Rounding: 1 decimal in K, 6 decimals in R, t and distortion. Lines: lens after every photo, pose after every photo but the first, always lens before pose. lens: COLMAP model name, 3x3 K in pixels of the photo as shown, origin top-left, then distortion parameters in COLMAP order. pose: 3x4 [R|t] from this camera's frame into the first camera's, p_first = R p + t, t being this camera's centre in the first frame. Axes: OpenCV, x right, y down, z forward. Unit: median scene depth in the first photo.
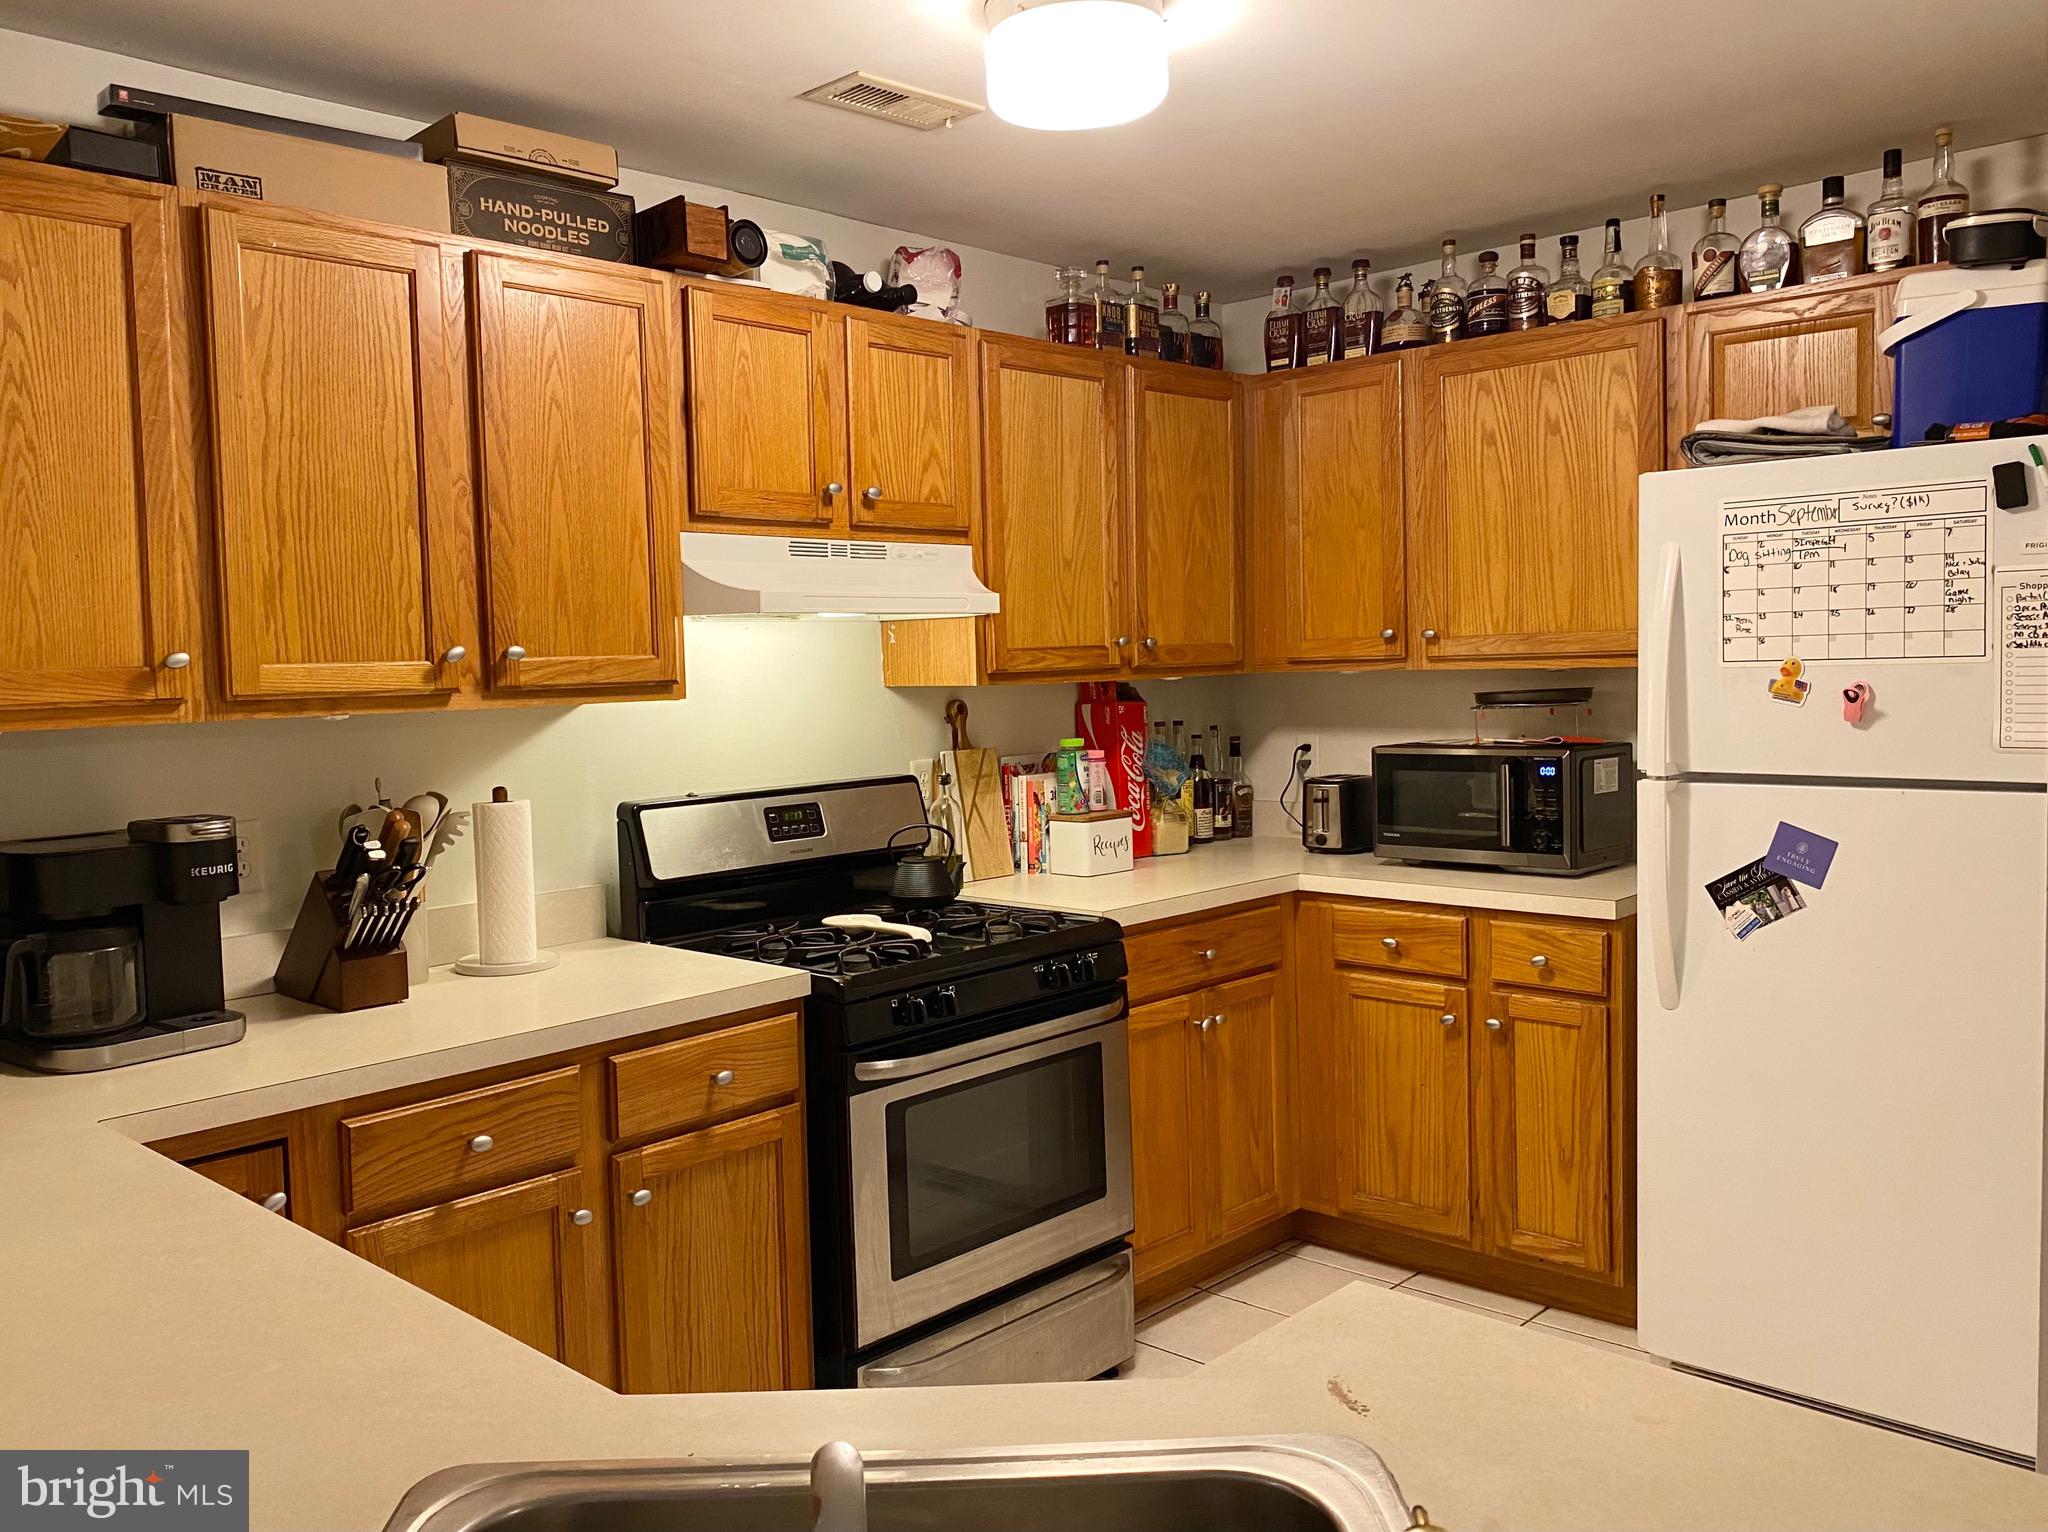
lens RADIAL K [[1622.7, 0, 1024.0], [0, 1622.7, 766.0], [0, 0, 1]] dist [0.201647, -0.169642]
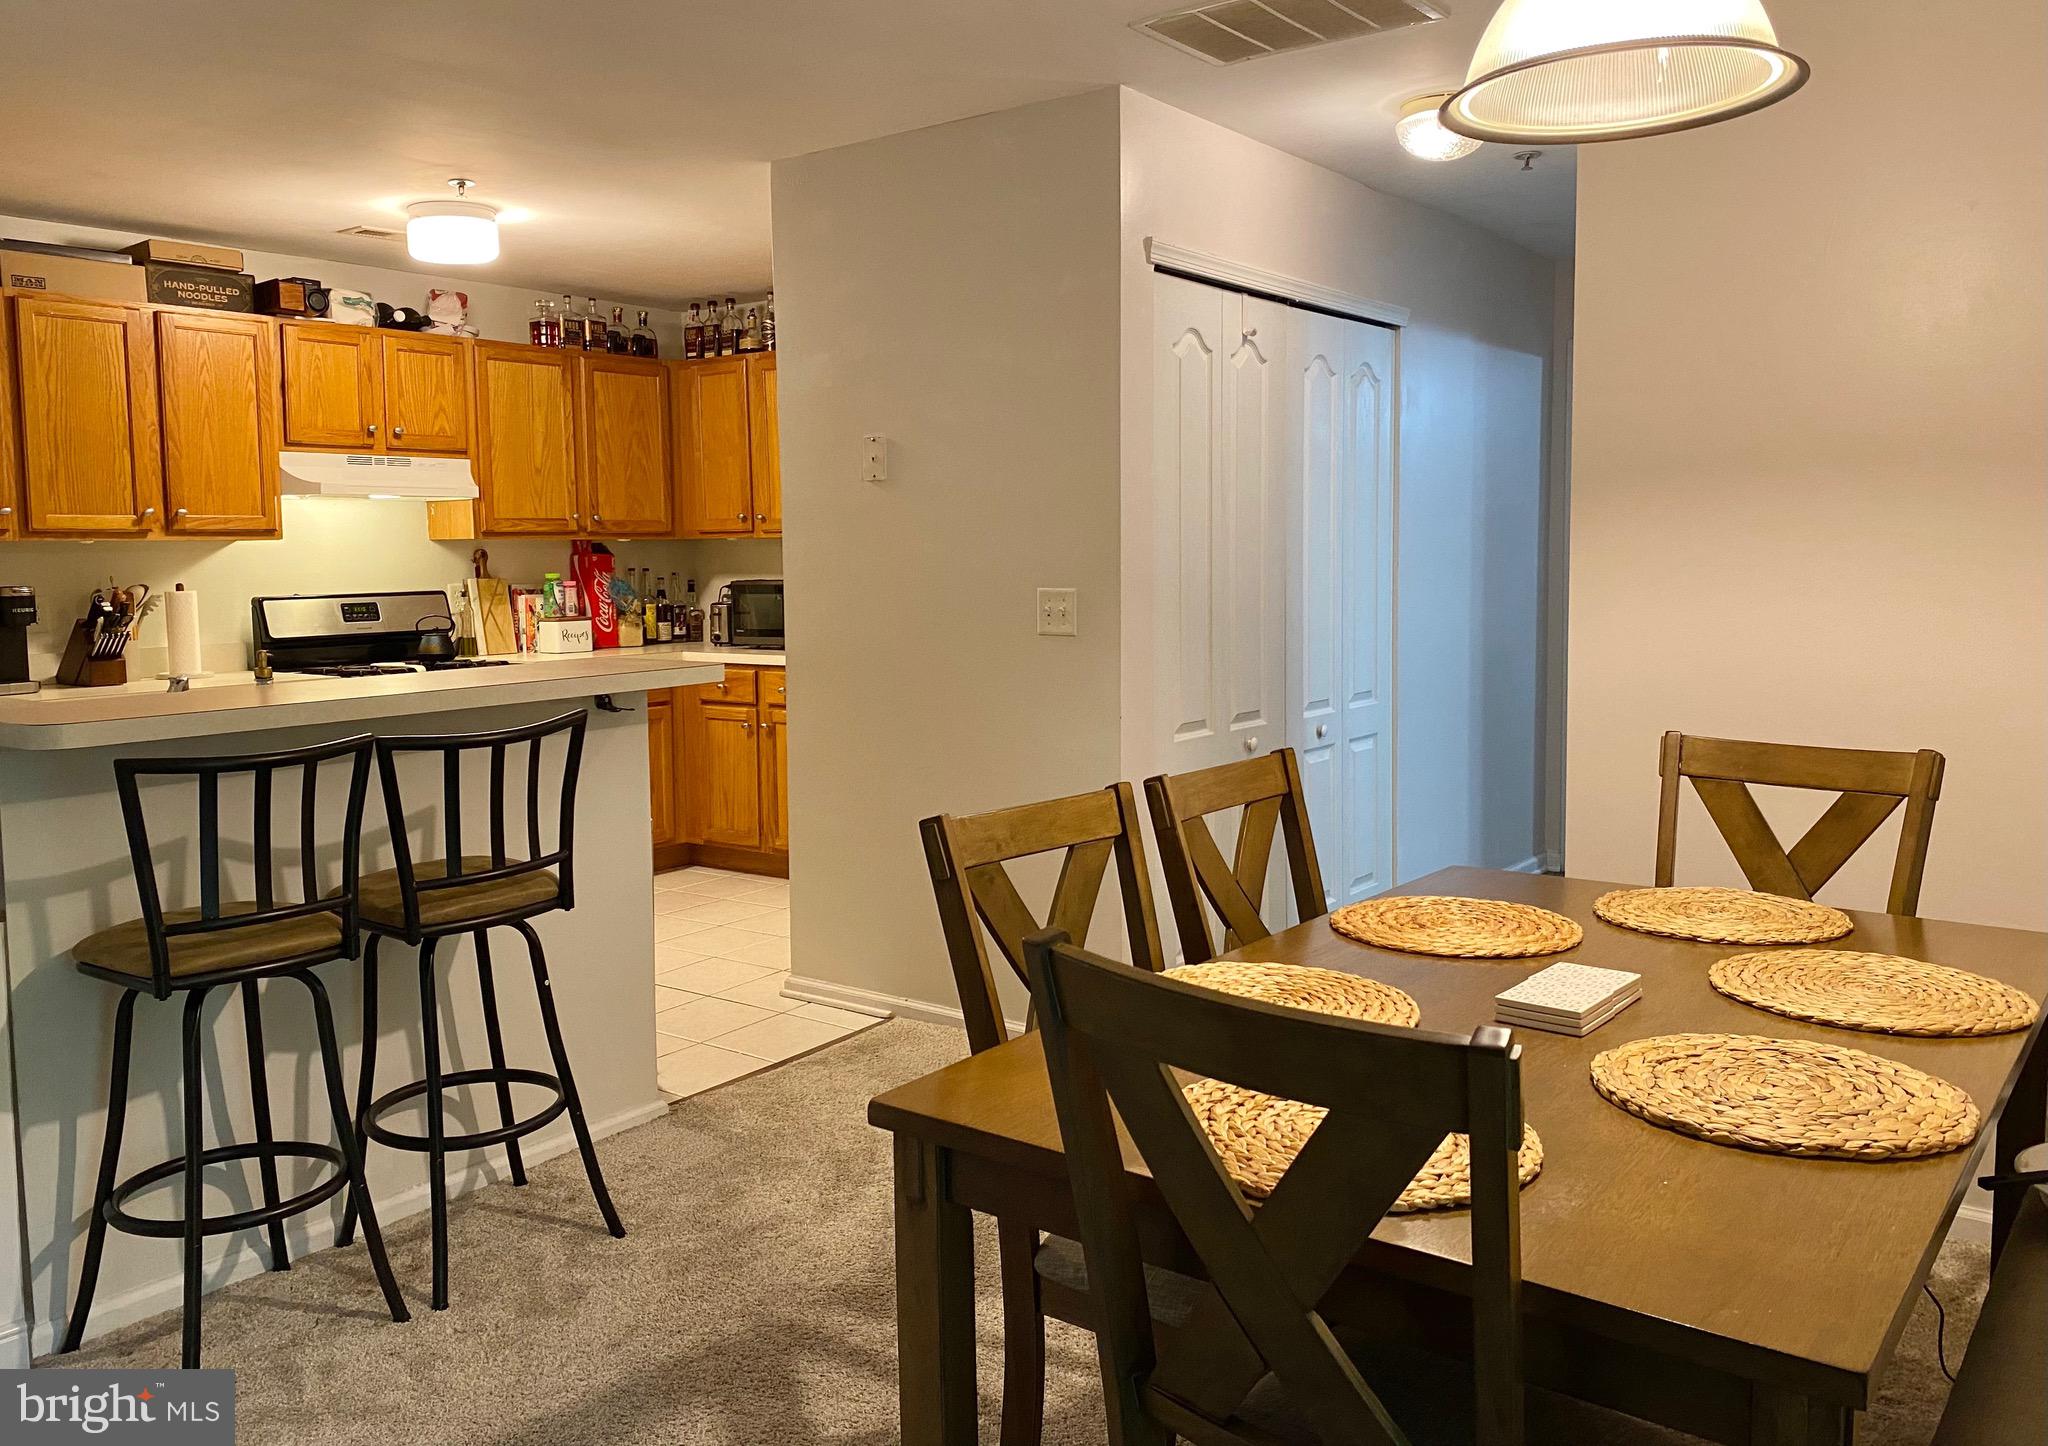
lens RADIAL K [[1618.1, 0, 1021.9], [0, 1618.1, 694.5], [0, 0, 1]] dist [0.039361, 0.072713]
pose [[0.993627, 0.002280, 0.112694, 0.385756], [-0.004633, 0.999777, 0.020622, 0.085809], [-0.112622, -0.021013, 0.993416, -0.882255]]
